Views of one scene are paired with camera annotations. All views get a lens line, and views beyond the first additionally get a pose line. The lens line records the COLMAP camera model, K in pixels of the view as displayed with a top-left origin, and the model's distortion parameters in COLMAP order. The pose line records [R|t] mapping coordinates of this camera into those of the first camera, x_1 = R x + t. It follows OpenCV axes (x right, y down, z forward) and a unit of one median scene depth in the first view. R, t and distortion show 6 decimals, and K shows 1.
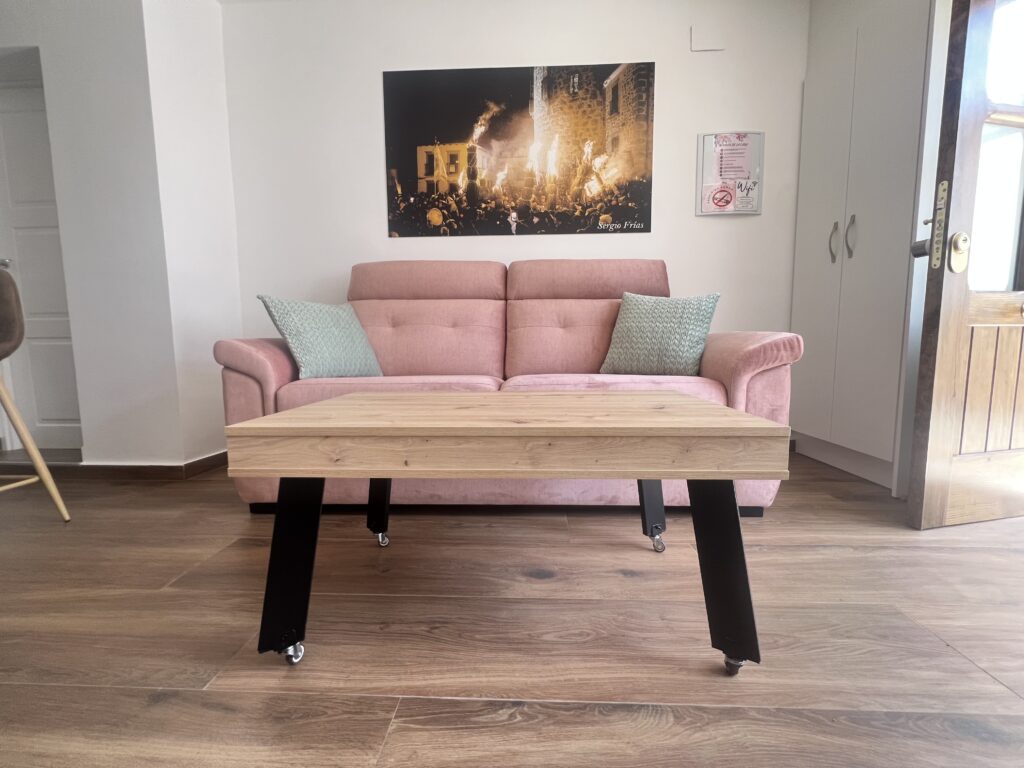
lens RADIAL K [[407.7, 0, 511.9], [0, 407.7, 384.1], [0, 0, 1]] dist [-0.000828, -0.000411]
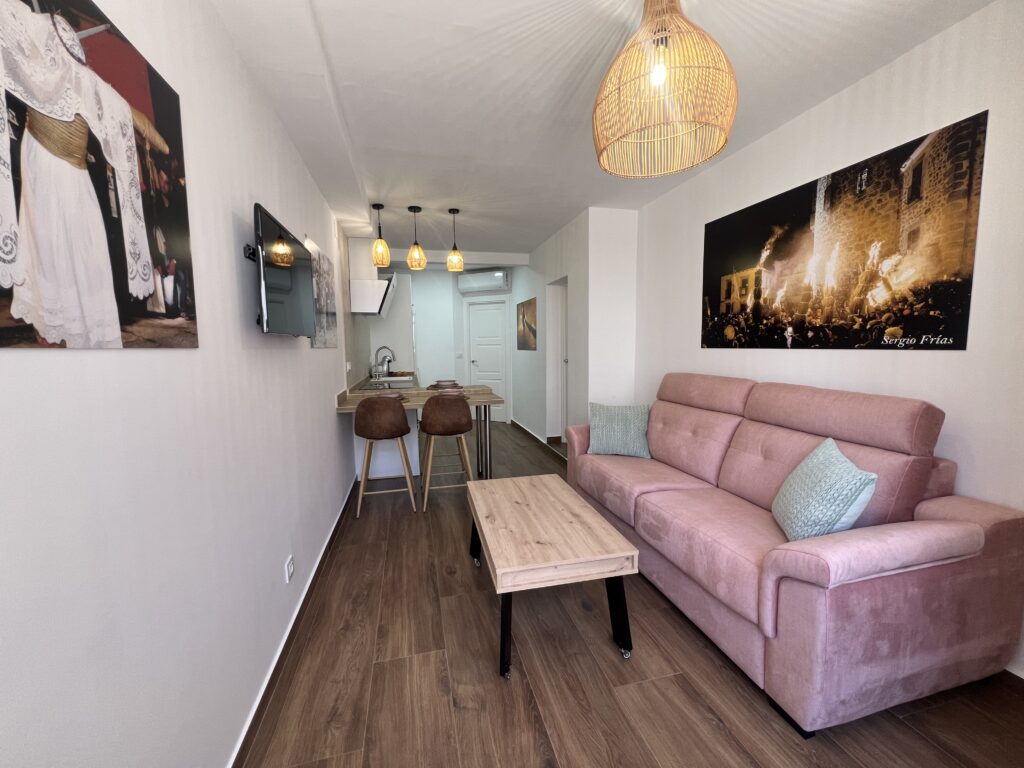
lens RADIAL K [[407.7, 0, 513.1], [0, 407.7, 383.7], [0, 0, 1]] dist [-0.000828, -0.000411]
pose [[0.293707, 0.096008, -0.951062, 0.787428], [-0.078634, 0.993998, 0.076059, -0.308093], [0.952656, 0.052447, 0.299494, 0.050201]]
